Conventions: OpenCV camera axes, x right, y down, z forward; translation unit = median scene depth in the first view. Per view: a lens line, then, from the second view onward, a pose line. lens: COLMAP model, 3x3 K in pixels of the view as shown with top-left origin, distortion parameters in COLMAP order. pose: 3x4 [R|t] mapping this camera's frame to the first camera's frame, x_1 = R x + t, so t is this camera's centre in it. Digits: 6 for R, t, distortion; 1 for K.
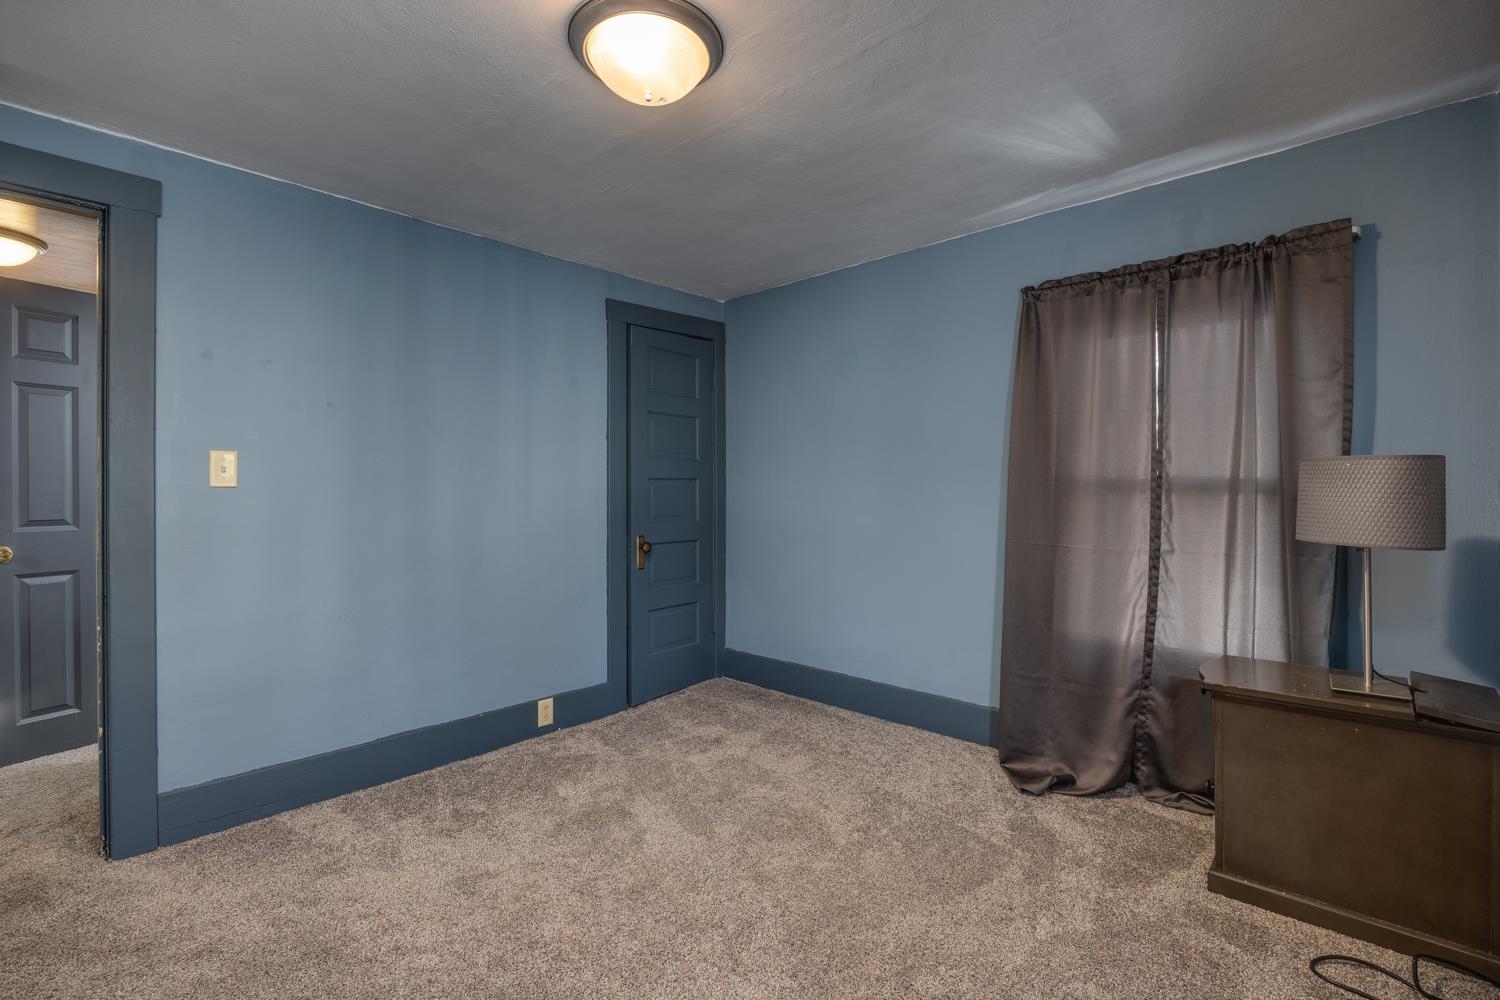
lens RADIAL K [[656.8, 0, 753.3], [0, 656.8, 495.4], [0, 0, 1]] dist [-0.000521, -0.000122]
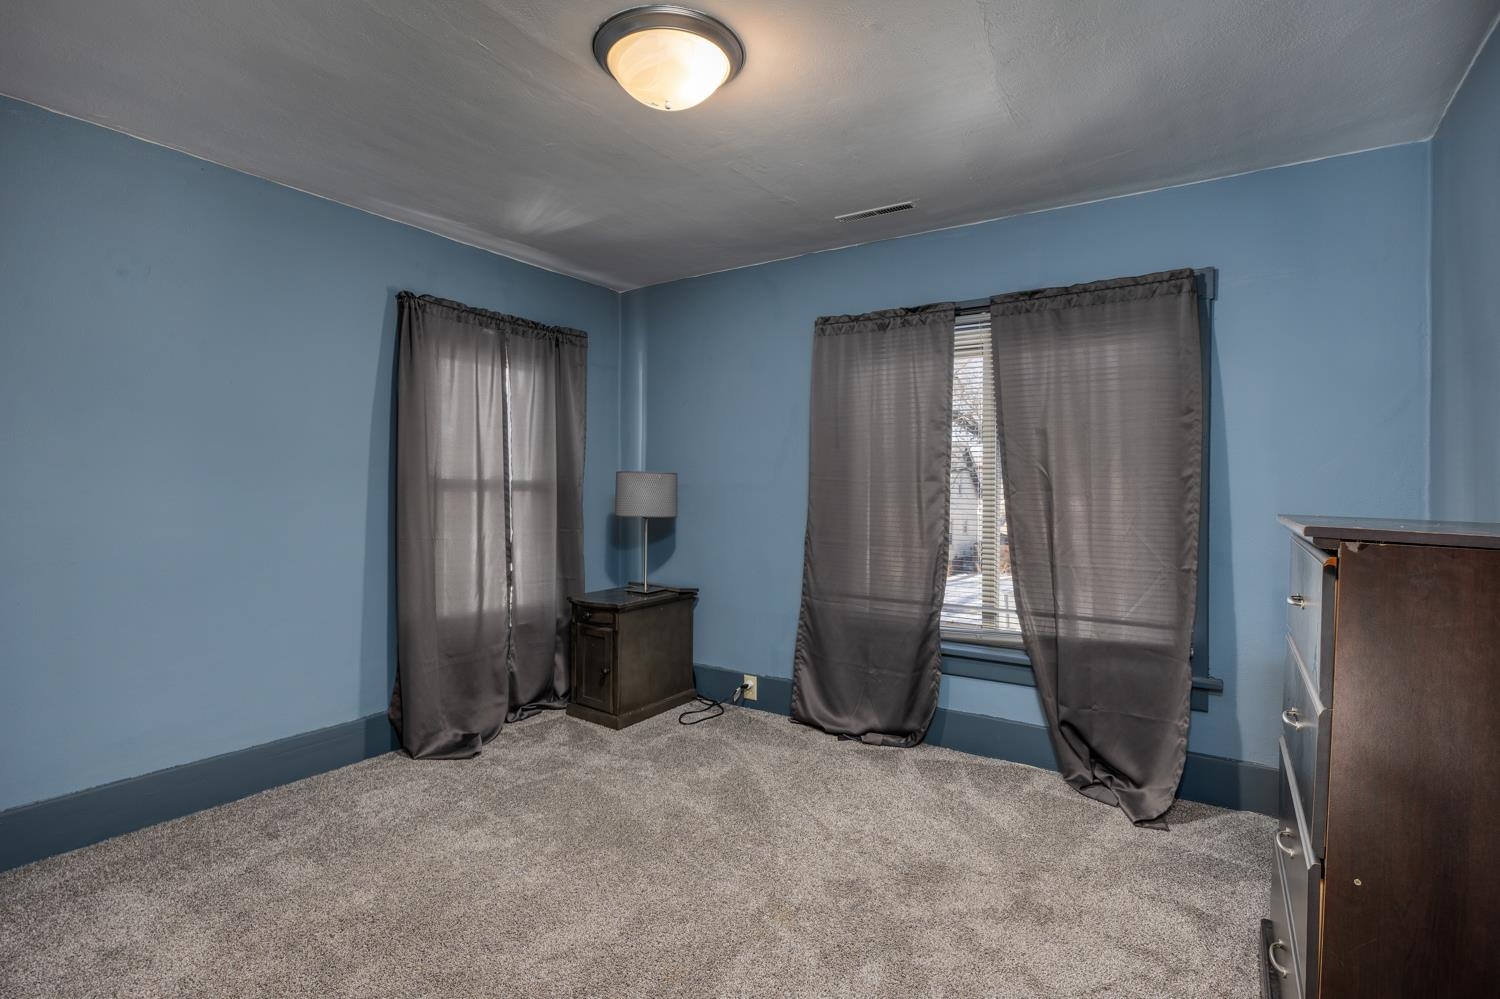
lens RADIAL K [[708.9, 0, 756.3], [0, 708.9, 497.3], [0, 0, 1]] dist [-0.016538, -0.000733]
pose [[-0.141838, -0.007998, 0.989858, -0.839383], [0.006863, 0.999935, 0.009063, 0.000552], [-0.989866, 0.008079, -0.141774, 0.680732]]
